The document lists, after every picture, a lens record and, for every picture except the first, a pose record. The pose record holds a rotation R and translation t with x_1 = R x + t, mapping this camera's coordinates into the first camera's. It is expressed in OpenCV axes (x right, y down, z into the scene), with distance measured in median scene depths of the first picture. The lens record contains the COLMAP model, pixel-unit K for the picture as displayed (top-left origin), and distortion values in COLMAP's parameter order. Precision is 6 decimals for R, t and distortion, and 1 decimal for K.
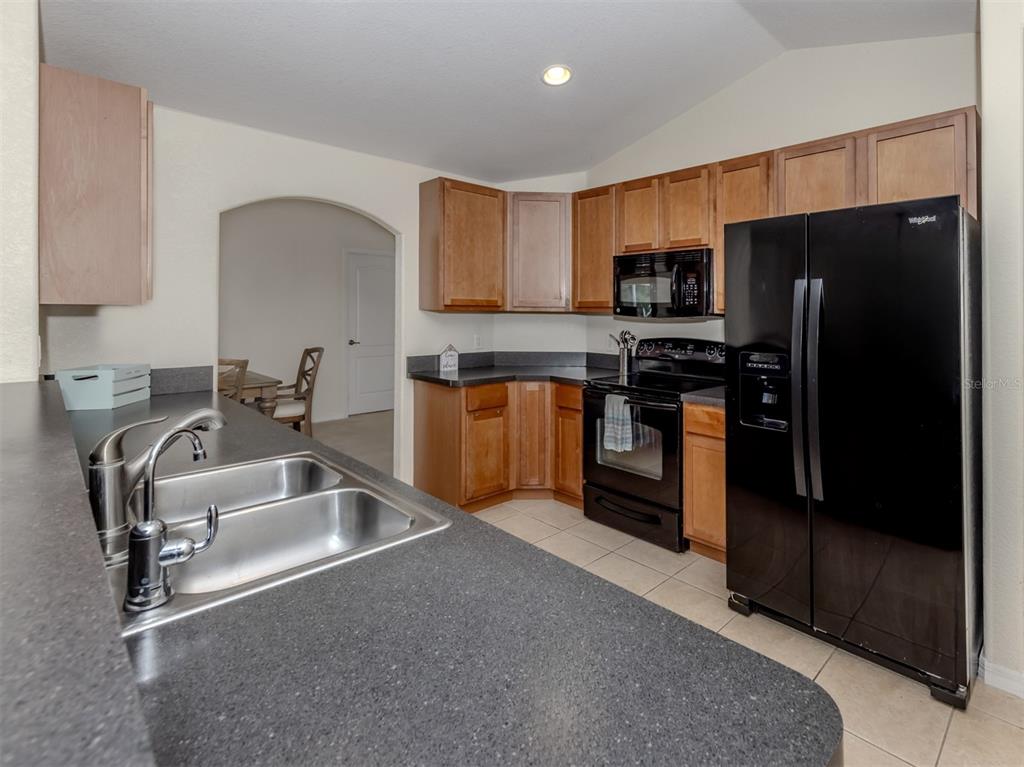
lens RADIAL K [[511.1, 0, 592.5], [0, 511.1, 357.6], [0, 0, 1]] dist [0.000986, -0.000009]
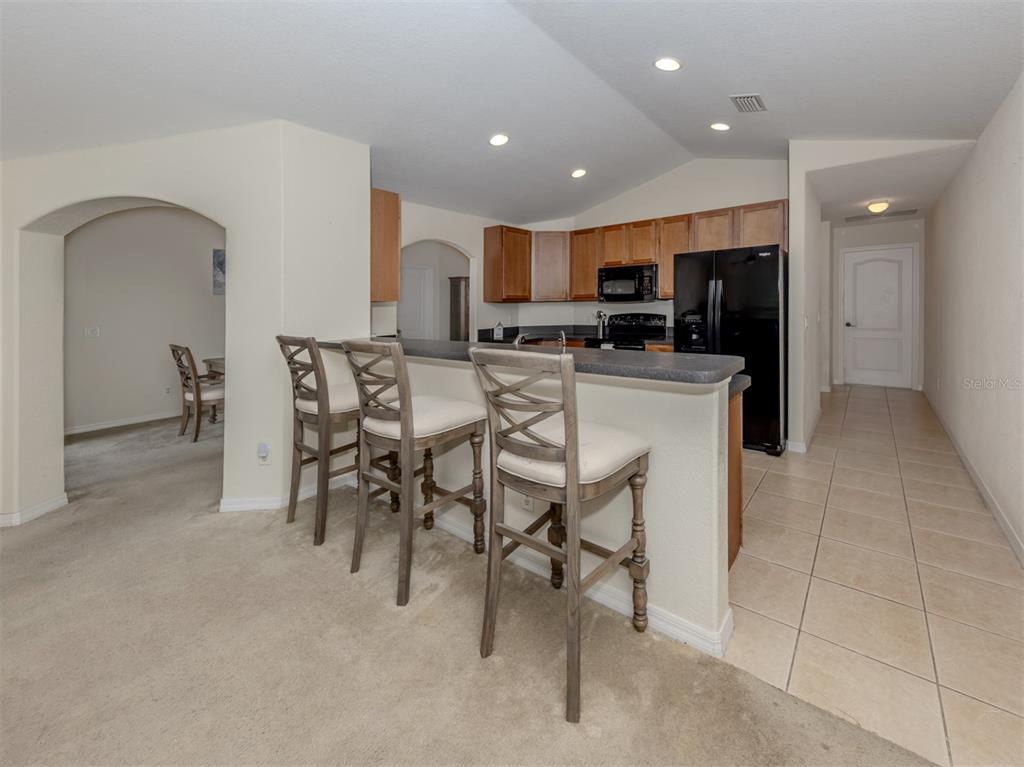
lens RADIAL K [[414.1, 0, 533.3], [0, 414.1, 376.4], [0, 0, 1]] dist [0.000064, 0.000000]
pose [[0.996624, -0.042347, 0.070335, -0.302666], [0.036622, 0.996058, 0.080793, 0.053032], [-0.073479, -0.077944, 0.994246, -0.454194]]
